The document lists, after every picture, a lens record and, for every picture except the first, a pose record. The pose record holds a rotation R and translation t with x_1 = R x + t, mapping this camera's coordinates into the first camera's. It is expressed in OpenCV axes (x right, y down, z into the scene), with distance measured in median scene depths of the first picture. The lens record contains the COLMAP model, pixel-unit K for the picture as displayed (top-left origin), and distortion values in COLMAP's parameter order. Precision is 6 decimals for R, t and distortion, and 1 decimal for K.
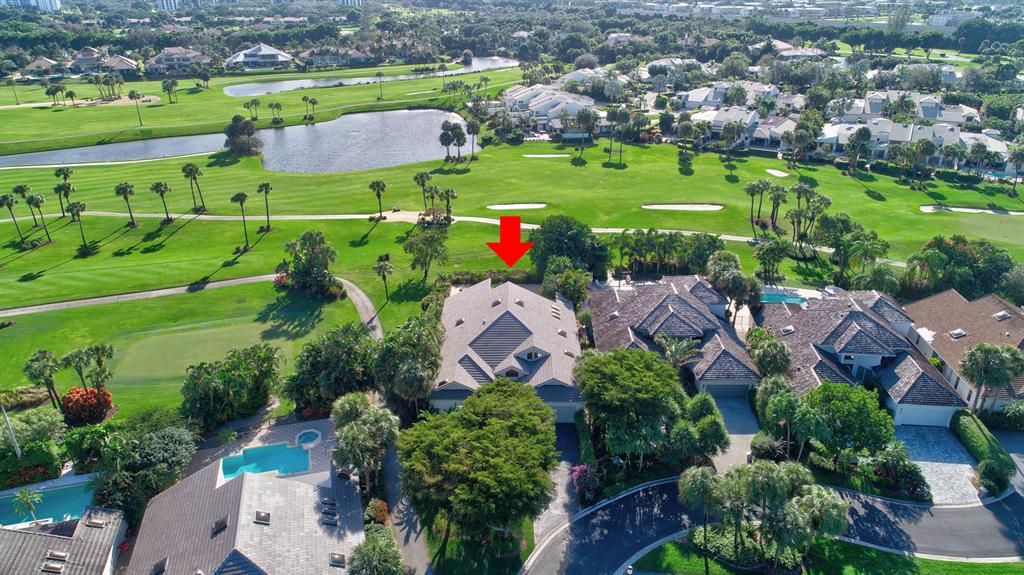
lens RADIAL K [[682.2, 0, 512.4], [0, 682.2, 288.3], [0, 0, 1]] dist [-0.002177, -0.001623]
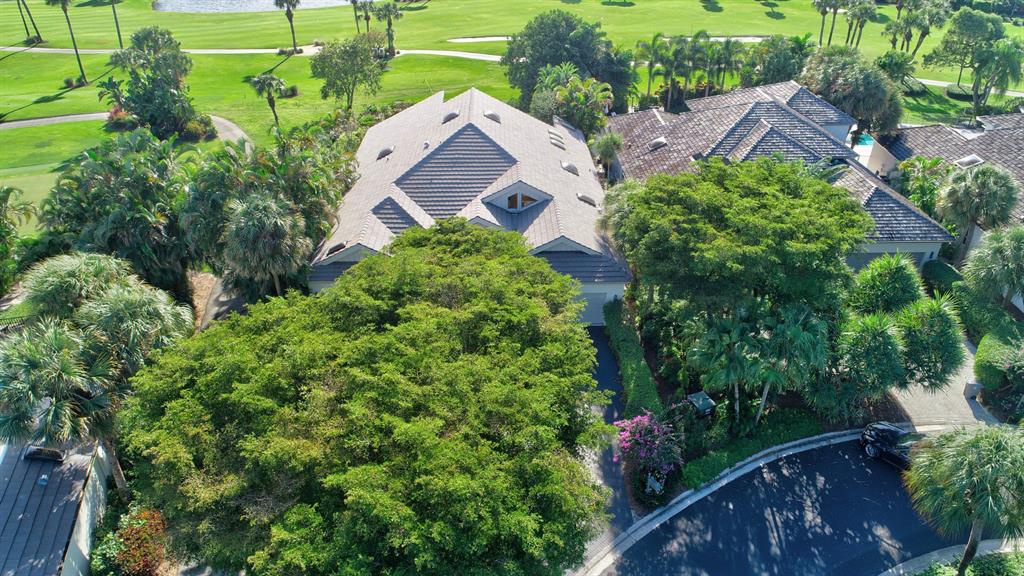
lens RADIAL K [[682.2, 0, 508.5], [0, 682.2, 283.4], [0, 0, 1]] dist [-0.002177, -0.001623]
pose [[0.999533, -0.009904, 0.028904, 0.006833], [0.006740, 0.994174, 0.107574, 0.106852], [-0.029801, -0.107329, 0.993777, 0.482117]]
